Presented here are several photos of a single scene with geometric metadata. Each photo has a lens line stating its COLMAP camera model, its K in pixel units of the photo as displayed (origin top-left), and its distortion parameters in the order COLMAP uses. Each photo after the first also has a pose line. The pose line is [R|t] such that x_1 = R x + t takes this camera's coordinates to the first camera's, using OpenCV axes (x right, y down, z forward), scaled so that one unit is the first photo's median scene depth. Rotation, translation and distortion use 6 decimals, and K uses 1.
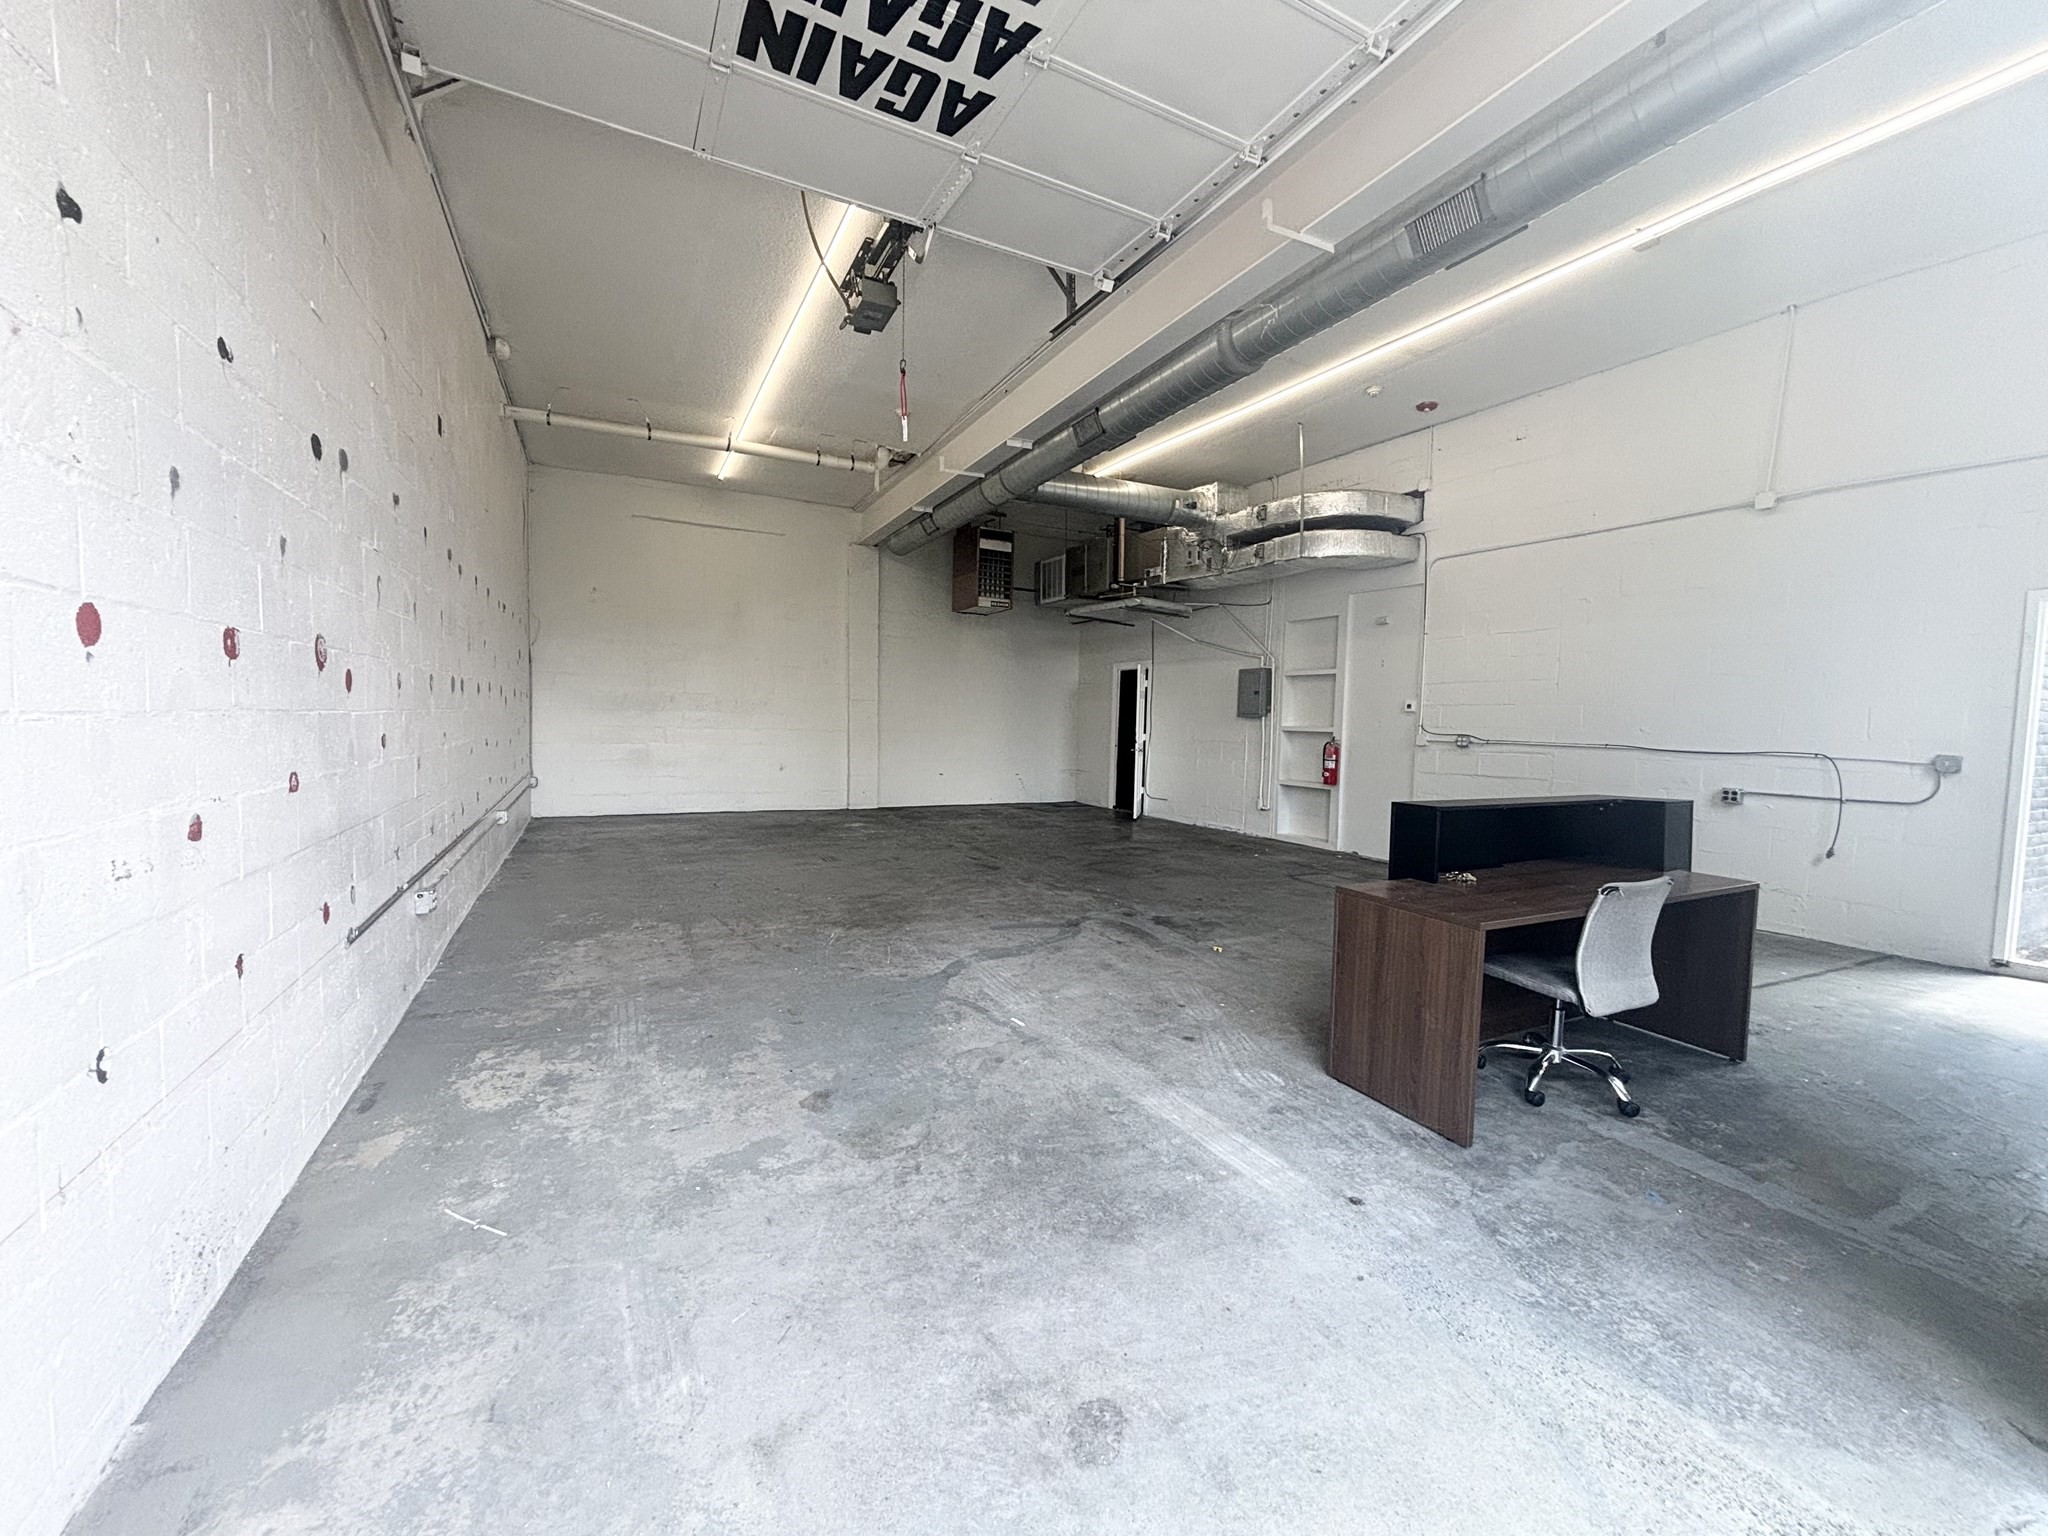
lens RADIAL K [[817.7, 0, 1032.0], [0, 817.7, 764.5], [0, 0, 1]] dist [-0.006941, 0.002255]
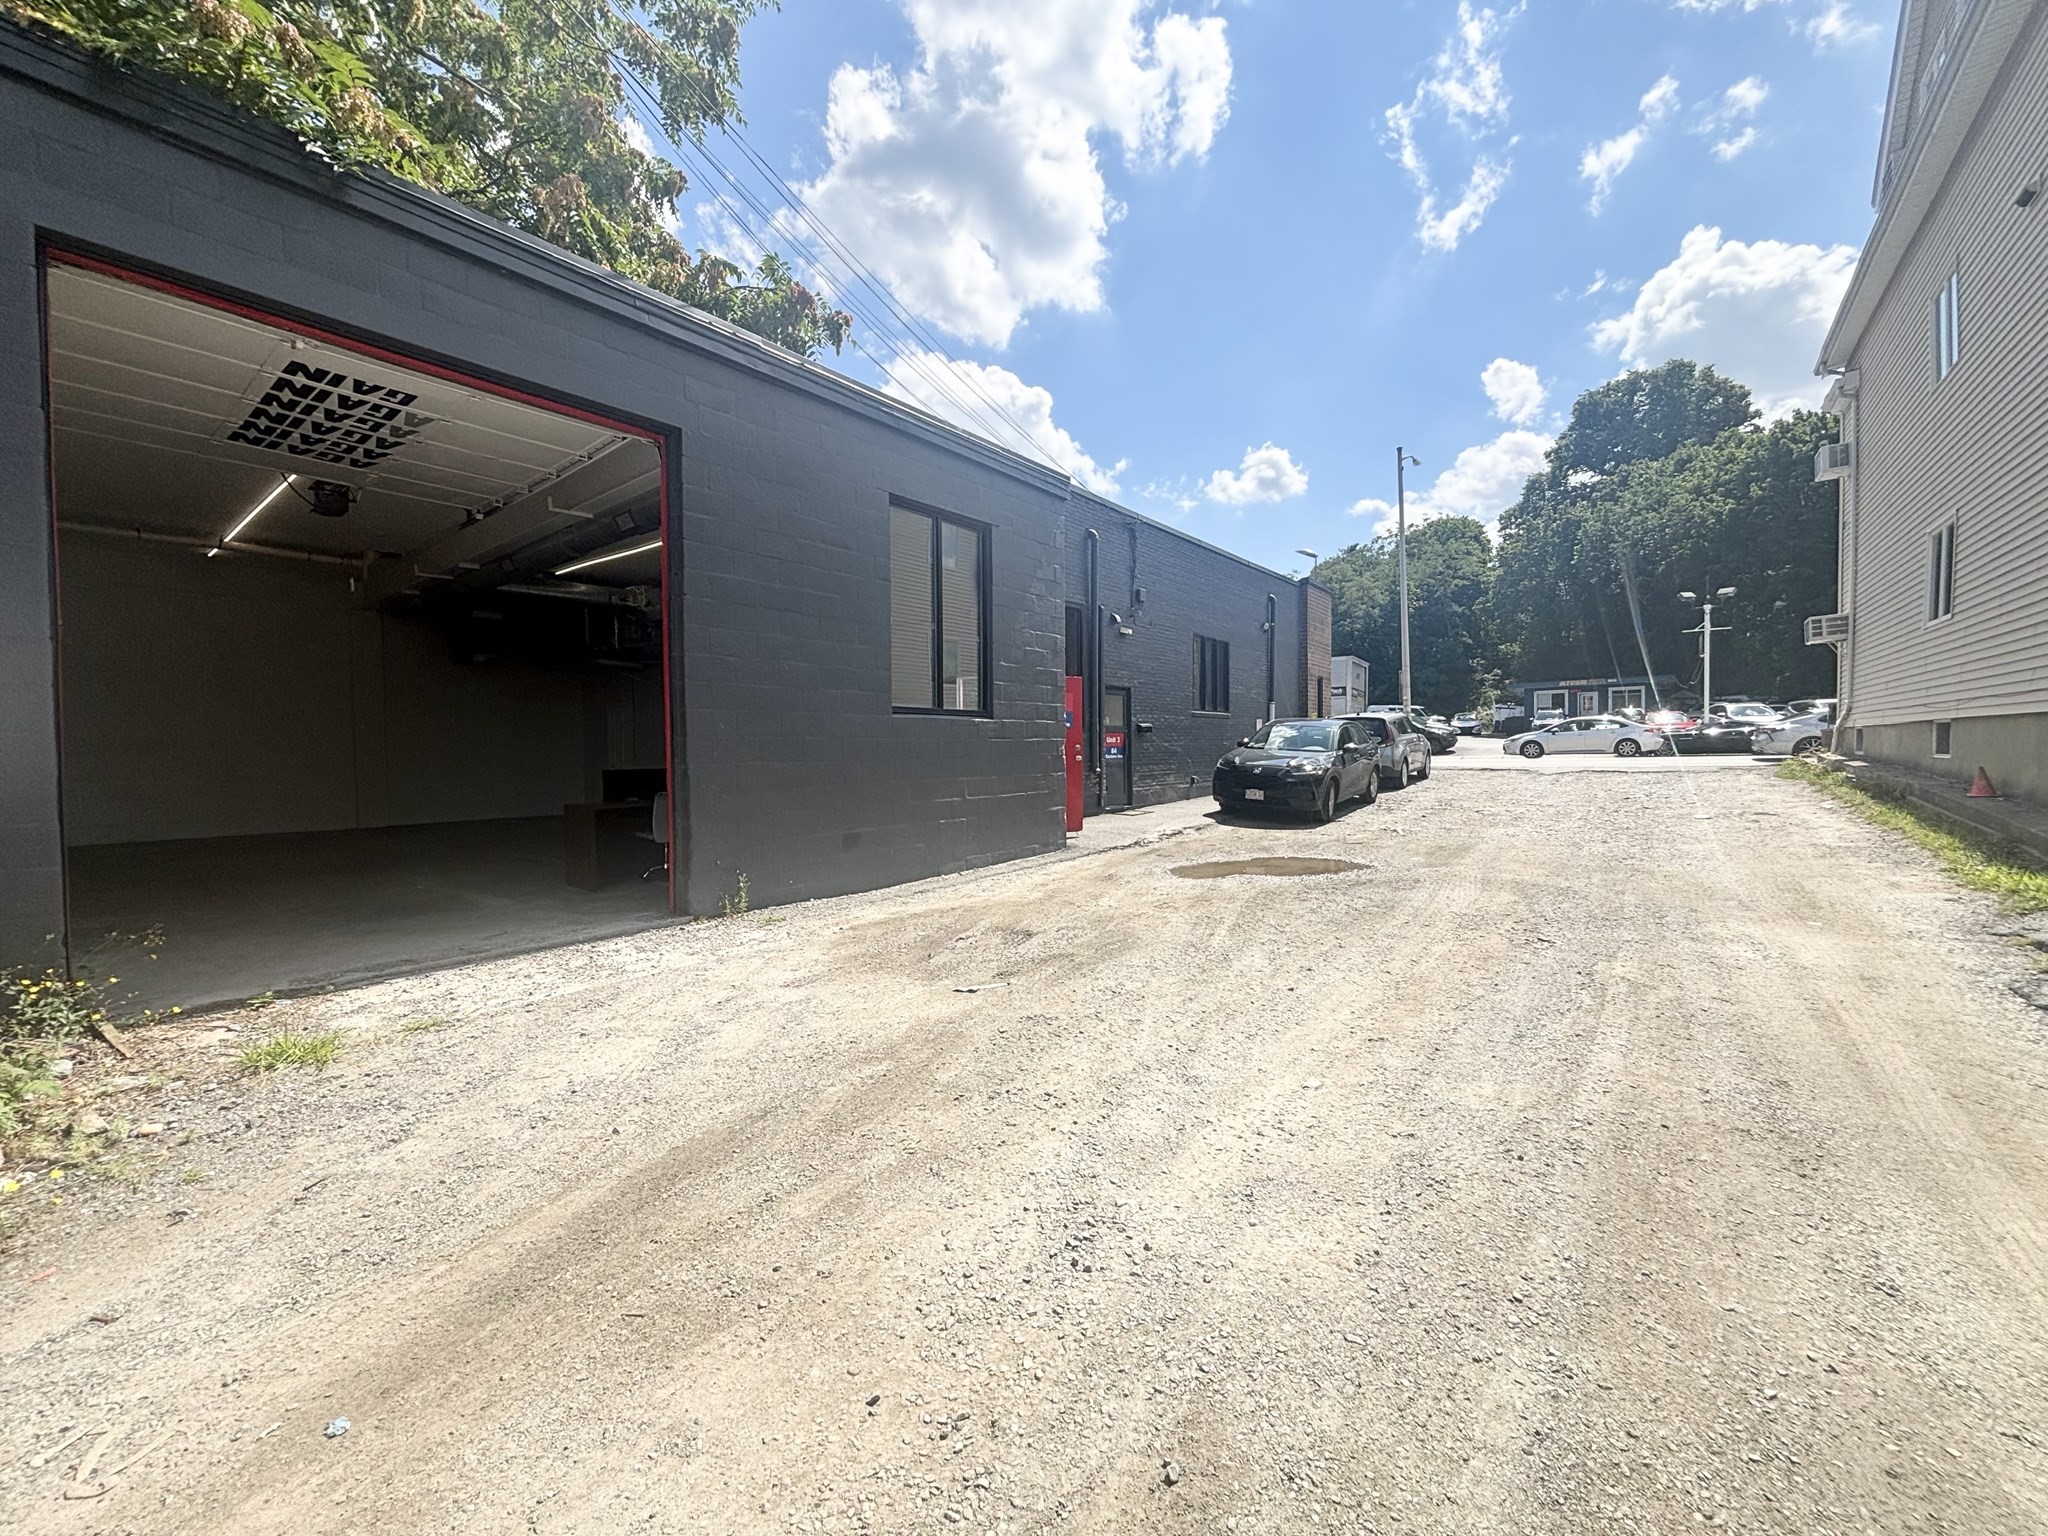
lens RADIAL K [[817.7, 0, 1017.1], [0, 817.7, 771.1], [0, 0, 1]] dist [-0.006941, 0.002255]
pose [[0.910663, -0.063252, 0.408280, 0.449819], [0.072895, 0.997307, -0.008087, 0.121175], [-0.406669, 0.037126, 0.912821, -1.315301]]
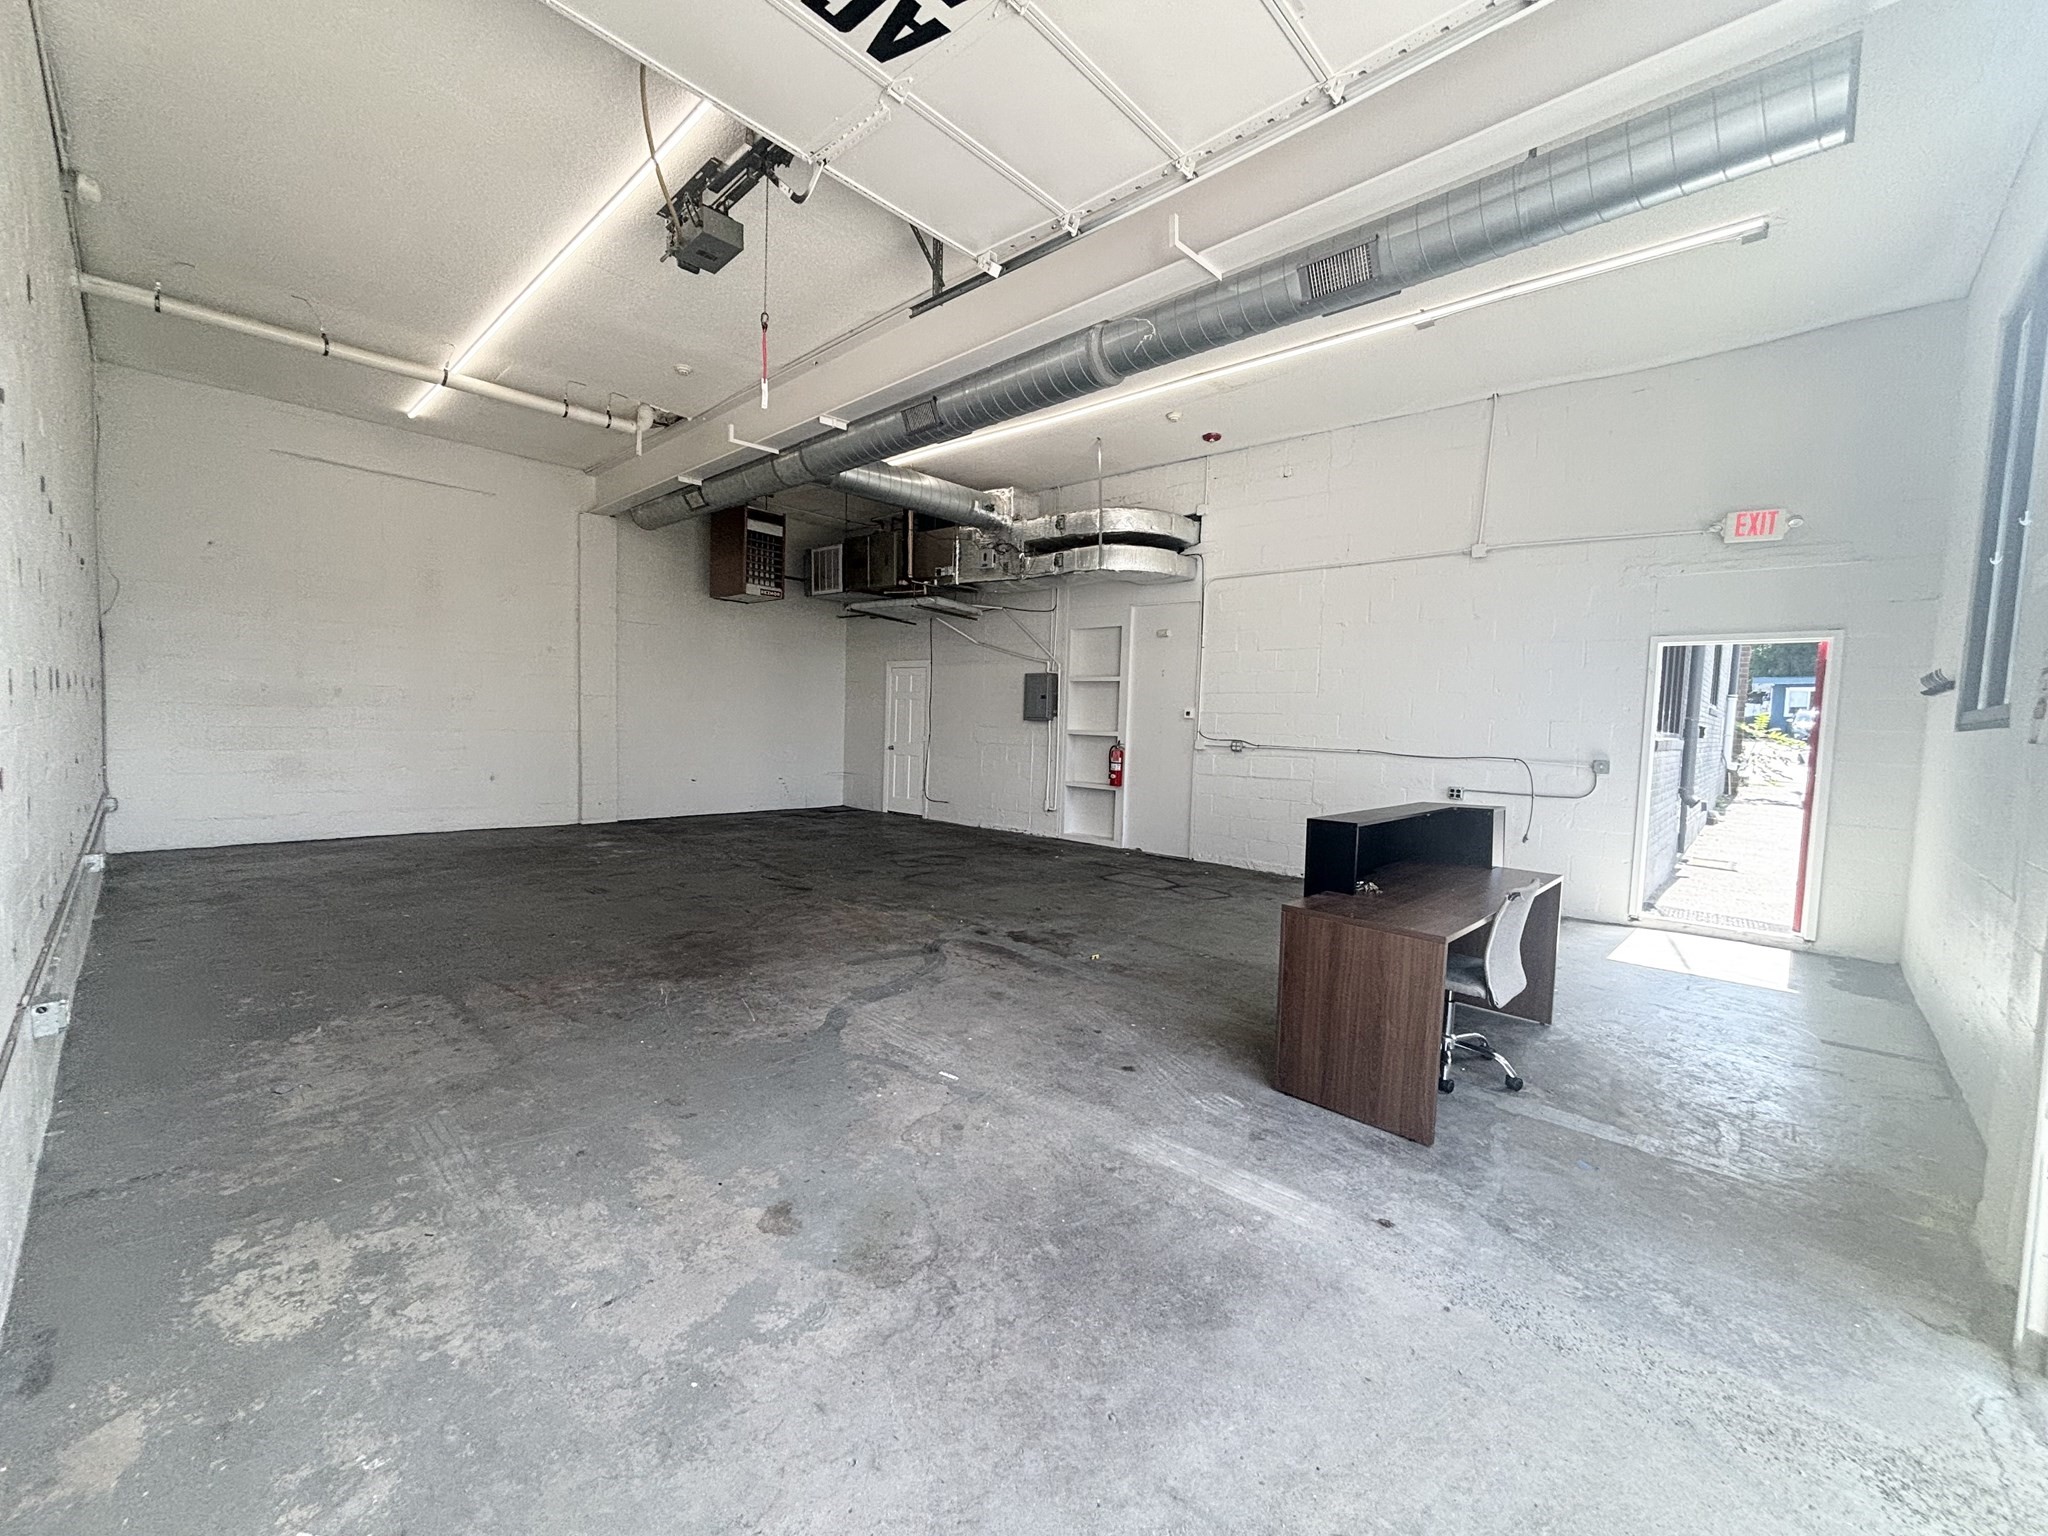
lens RADIAL K [[817.7, 0, 1040.8], [0, 817.7, 767.1], [0, 0, 1]] dist [-0.006941, 0.002255]
pose [[0.940372, -0.012572, 0.339916, -0.196044], [0.009359, 0.999895, 0.011091, -0.029315], [-0.340020, -0.007248, 0.940390, 0.105877]]
